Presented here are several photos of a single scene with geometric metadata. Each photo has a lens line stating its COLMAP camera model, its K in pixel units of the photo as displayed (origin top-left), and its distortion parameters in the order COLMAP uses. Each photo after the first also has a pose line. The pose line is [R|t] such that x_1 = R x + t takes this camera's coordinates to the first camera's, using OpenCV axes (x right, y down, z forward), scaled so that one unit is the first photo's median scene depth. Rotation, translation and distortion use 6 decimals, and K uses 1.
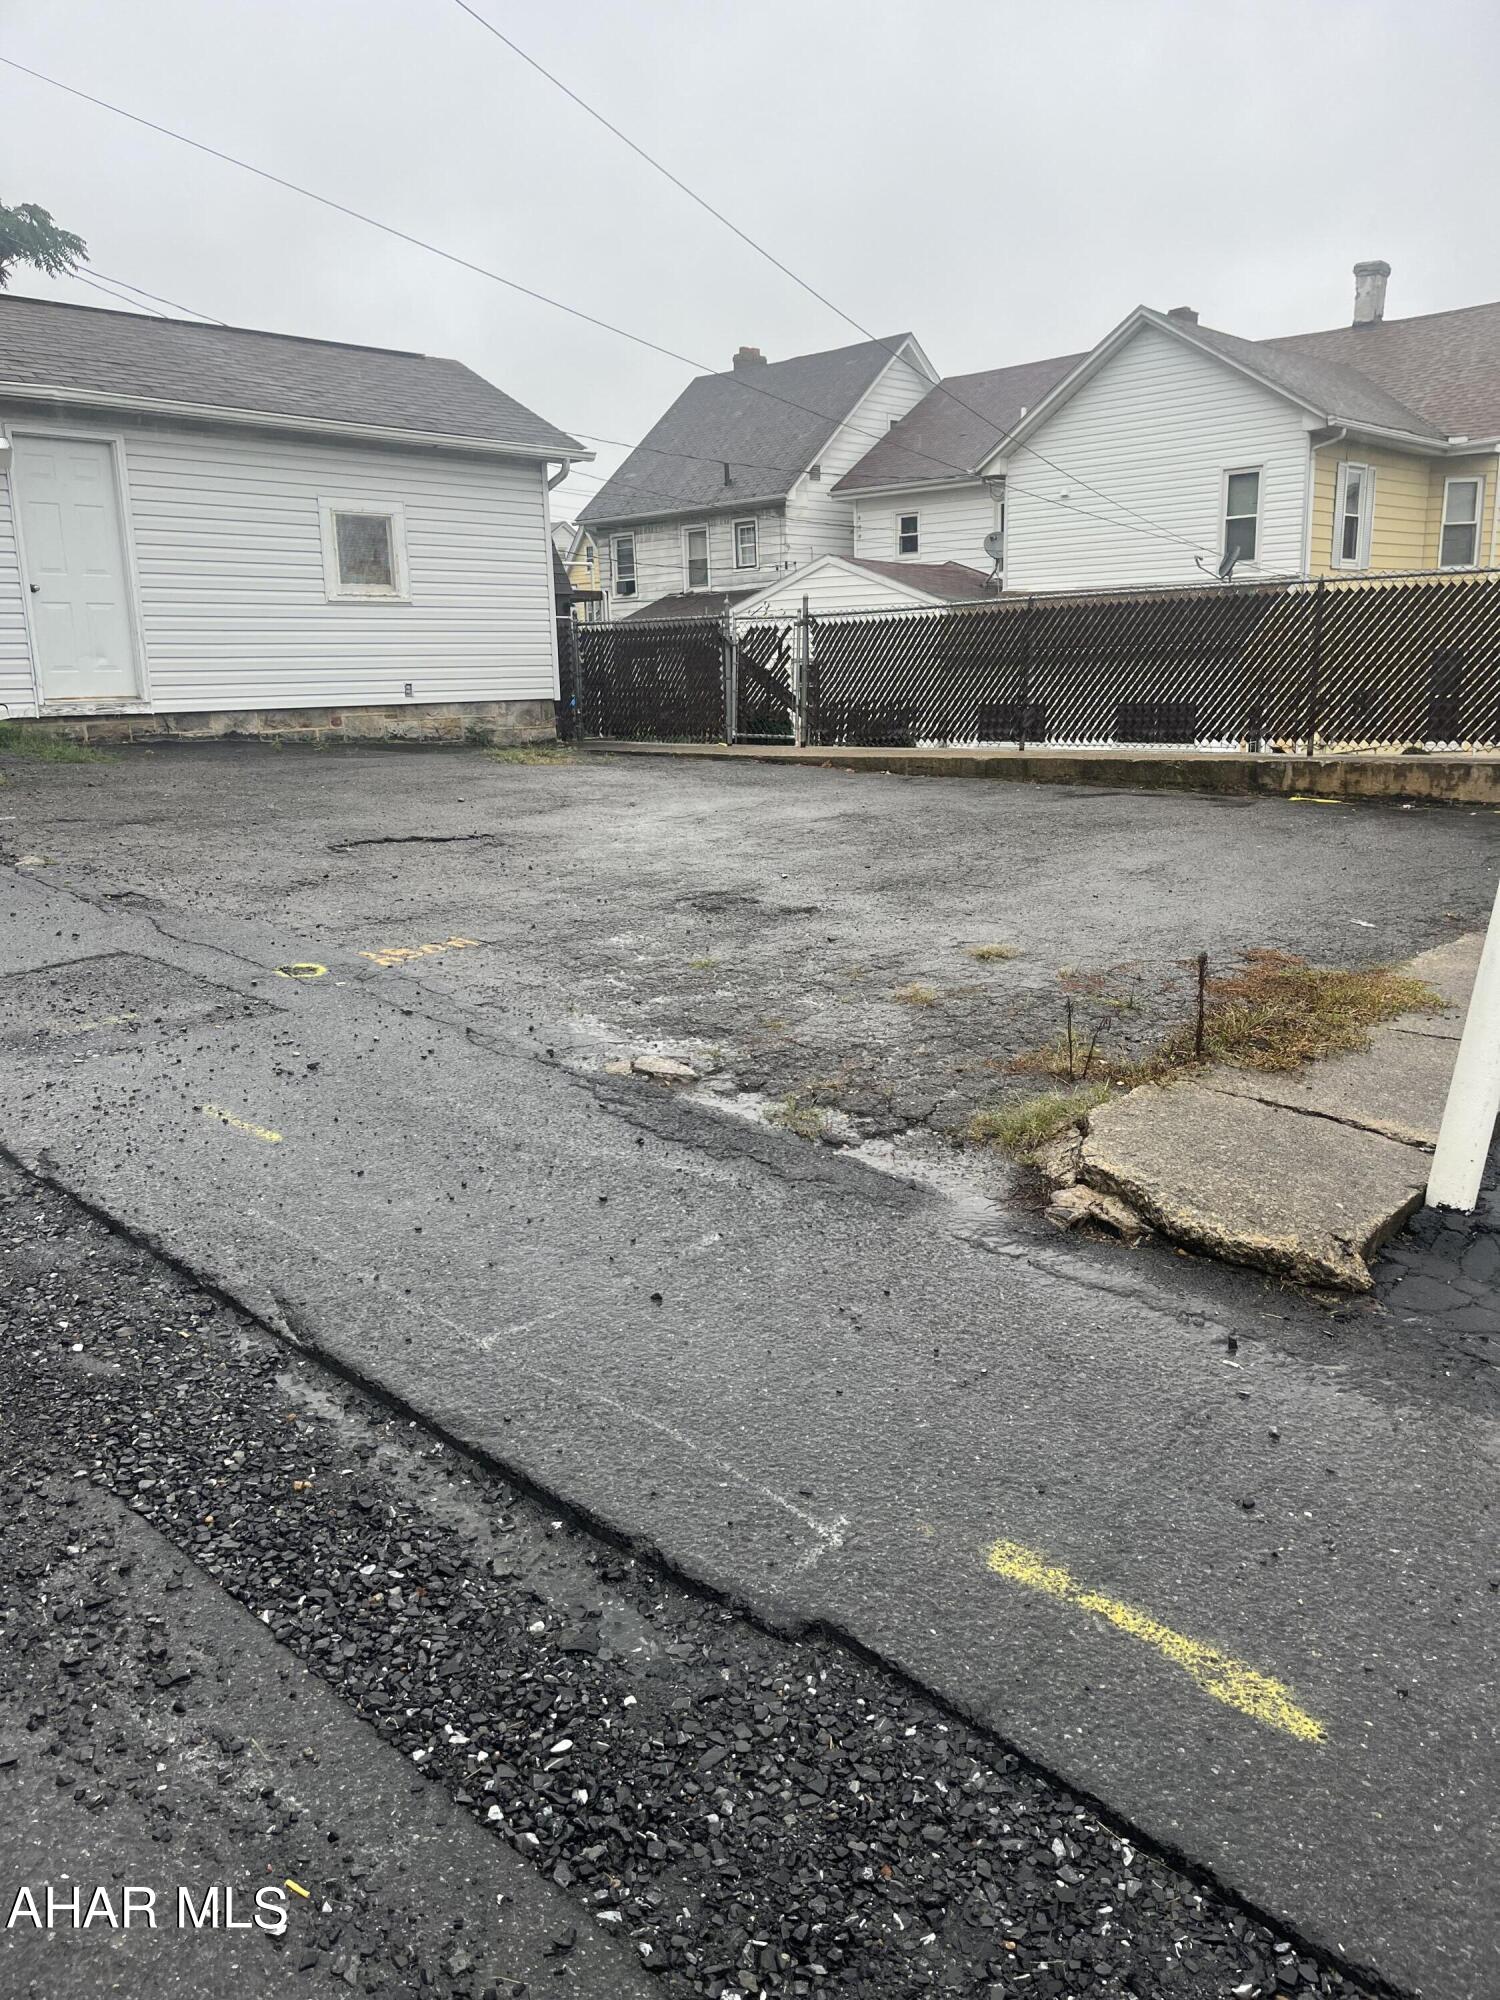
lens RADIAL K [[1506.3, 0, 762.2], [0, 1506.3, 1016.7], [0, 0, 1]] dist [0.071446, -0.086595]
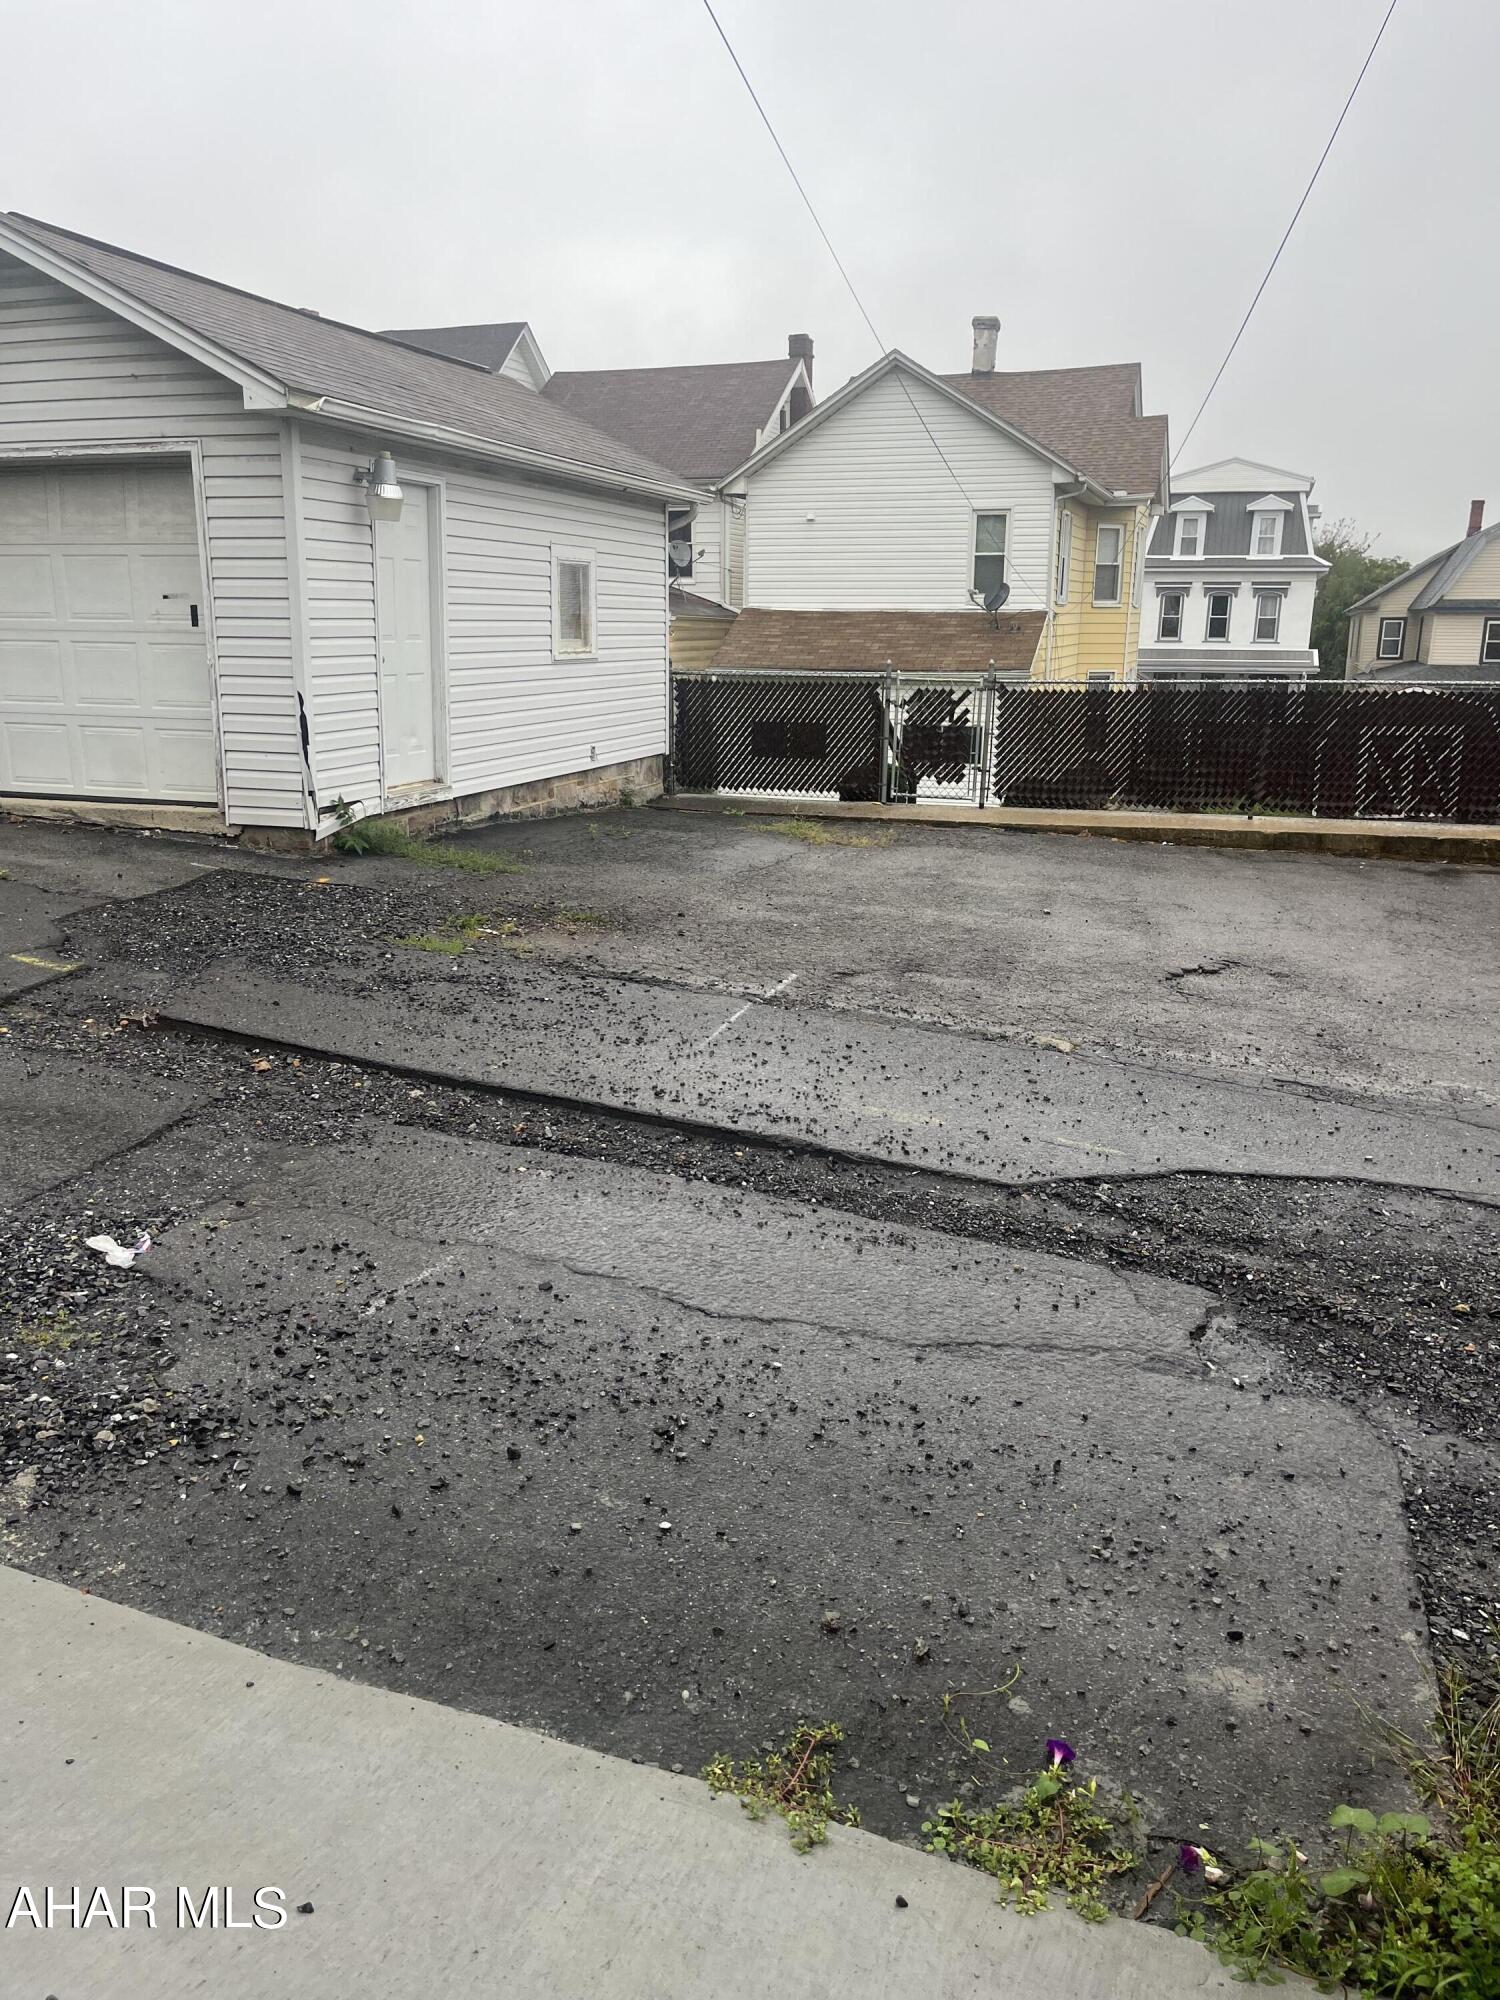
lens RADIAL K [[1506.3, 0, 737.1], [0, 1506.3, 1000.5], [0, 0, 1]] dist [0.071446, -0.086595]
pose [[0.911644, -0.070249, 0.404933, -0.549384], [0.064617, 0.997529, 0.027579, -0.089051], [-0.405870, 0.001024, 0.913930, 0.137677]]
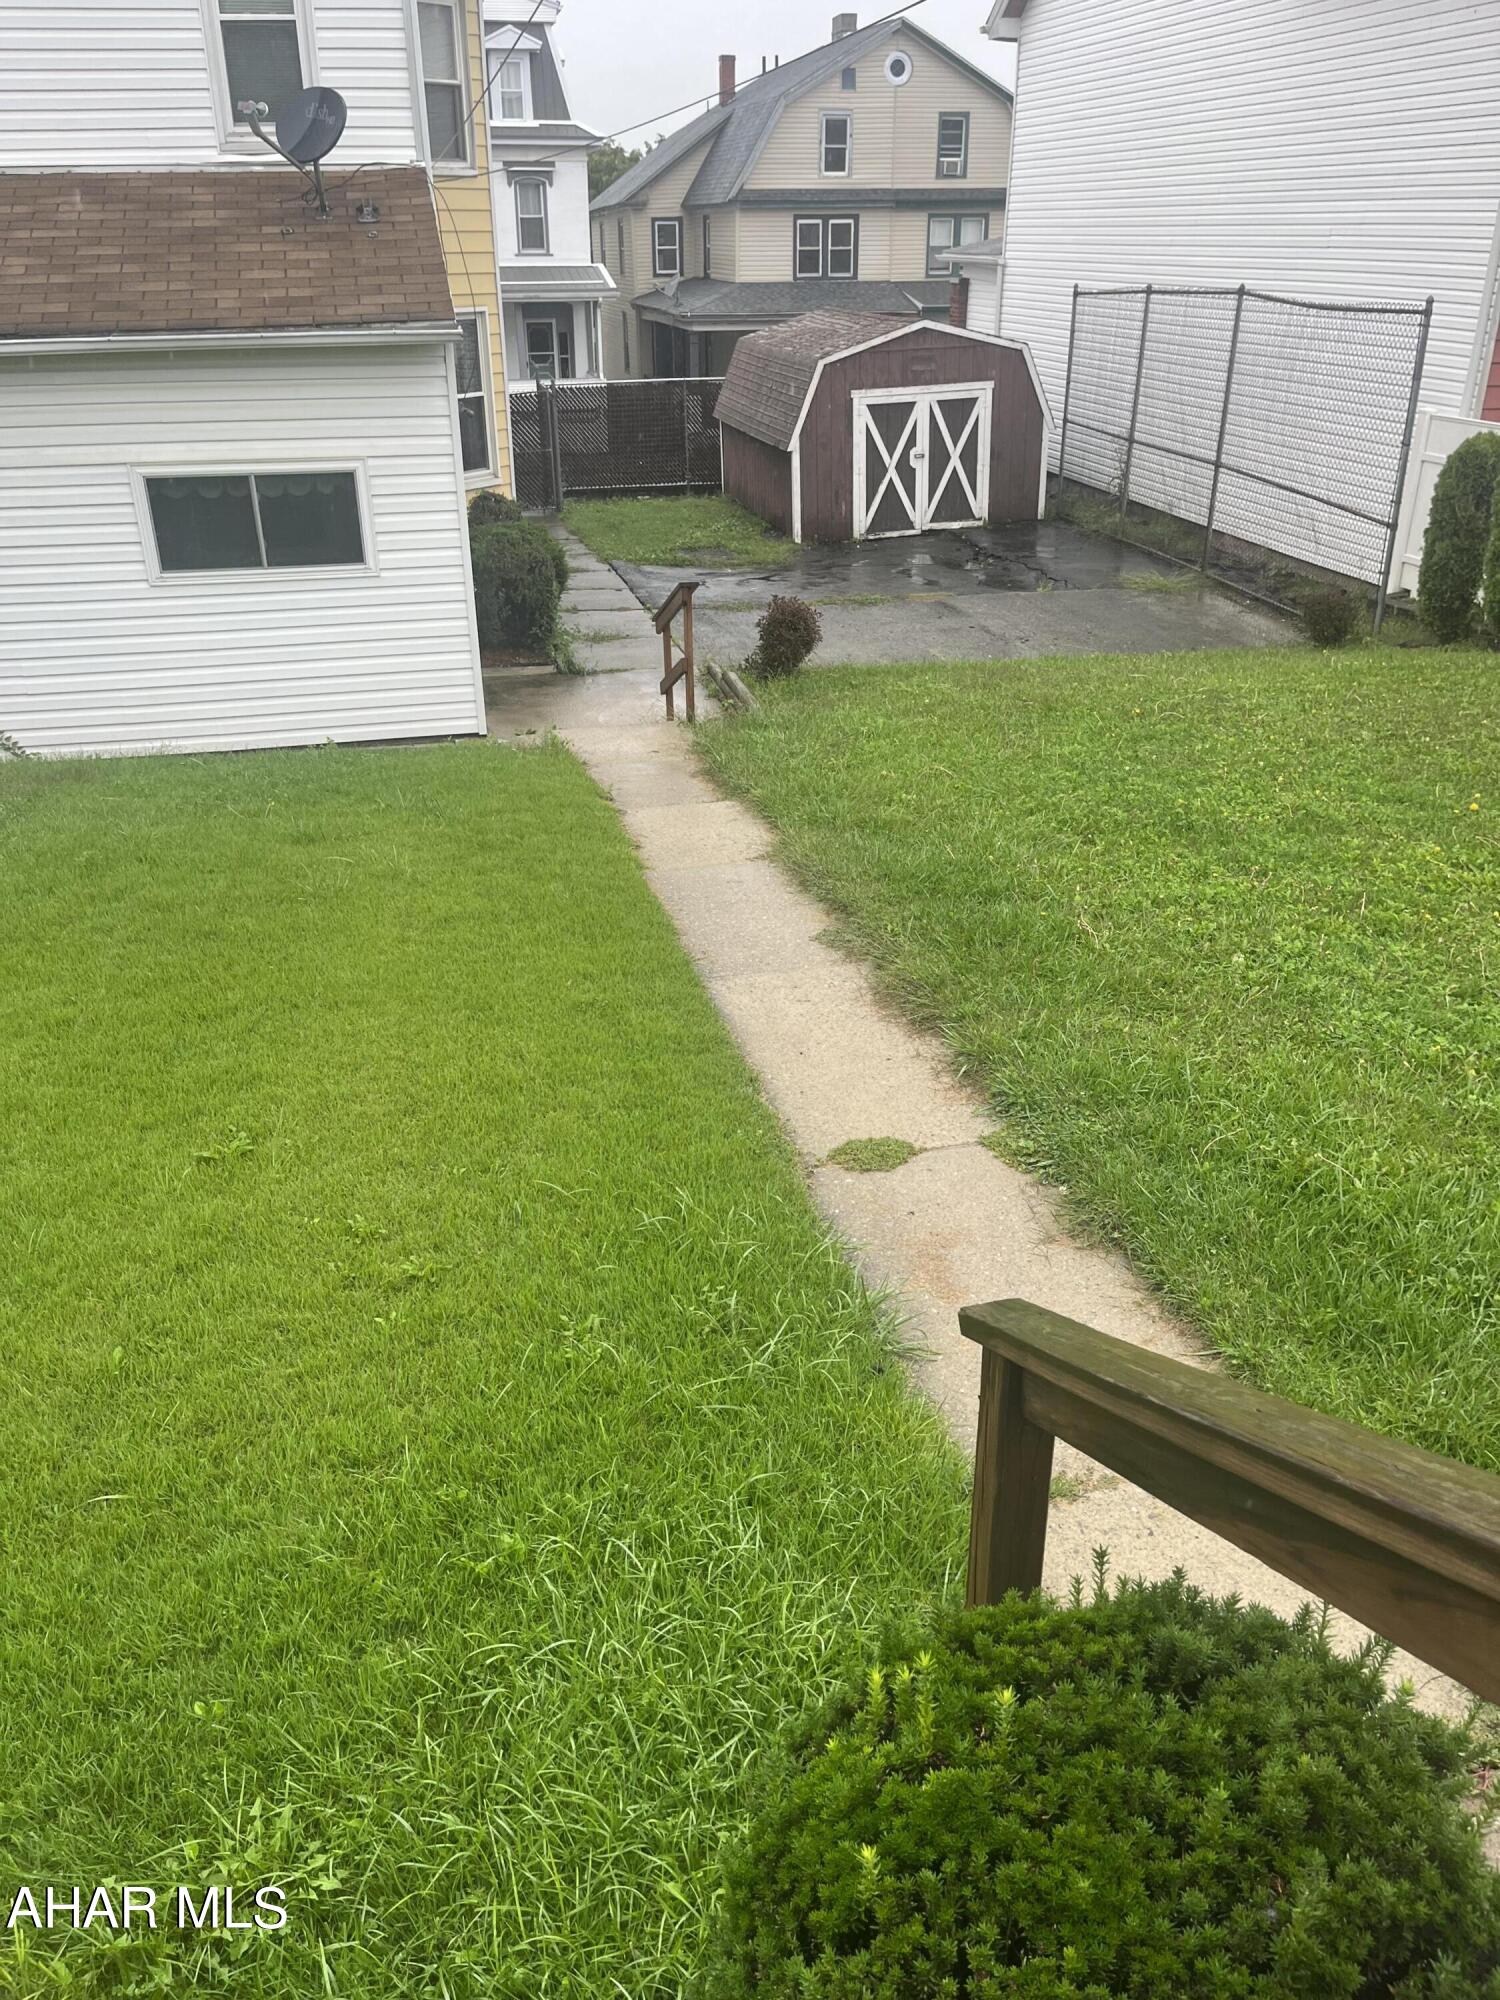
lens RADIAL K [[1506.3, 0, 731.1], [0, 1506.3, 991.3], [0, 0, 1]] dist [0.071446, -0.086595]
pose [[0.571853, -0.349628, 0.742122, -0.057943], [0.185163, 0.936299, 0.298428, -0.298754], [-0.799186, -0.033243, 0.600164, 1.078498]]
